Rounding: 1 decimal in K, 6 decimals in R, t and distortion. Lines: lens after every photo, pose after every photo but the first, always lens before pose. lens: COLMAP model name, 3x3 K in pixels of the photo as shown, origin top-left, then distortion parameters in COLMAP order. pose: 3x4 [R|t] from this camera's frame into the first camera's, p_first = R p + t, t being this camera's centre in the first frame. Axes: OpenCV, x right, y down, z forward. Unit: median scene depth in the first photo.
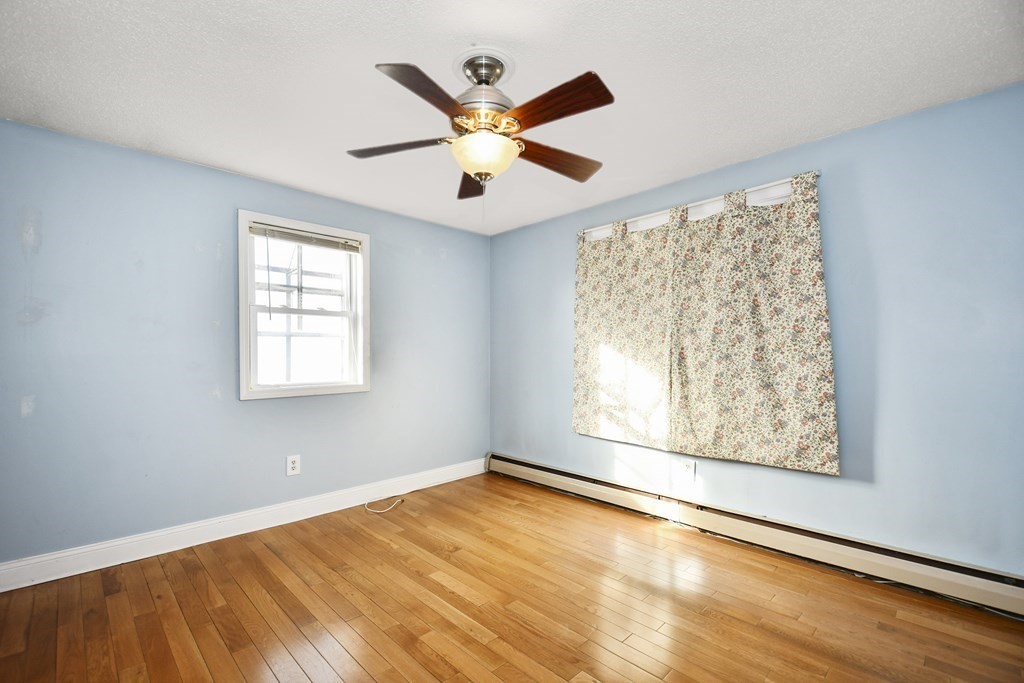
lens RADIAL K [[447.6, 0, 499.0], [0, 447.6, 347.9], [0, 0, 1]] dist [0.035455, -0.020339]
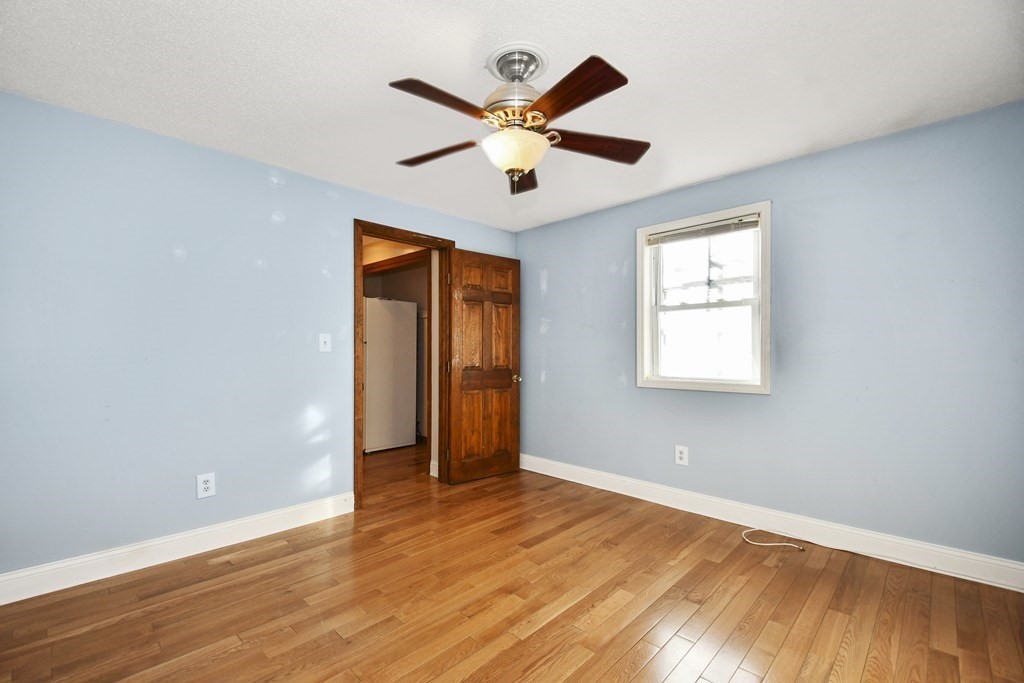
lens RADIAL K [[447.6, 0, 499.0], [0, 447.6, 347.9], [0, 0, 1]] dist [0.035455, -0.020339]
pose [[0.026047, -0.007676, -0.999631, 0.616116], [0.015441, 0.999854, -0.007276, 0.013585], [0.999541, -0.015245, 0.026162, 0.595912]]
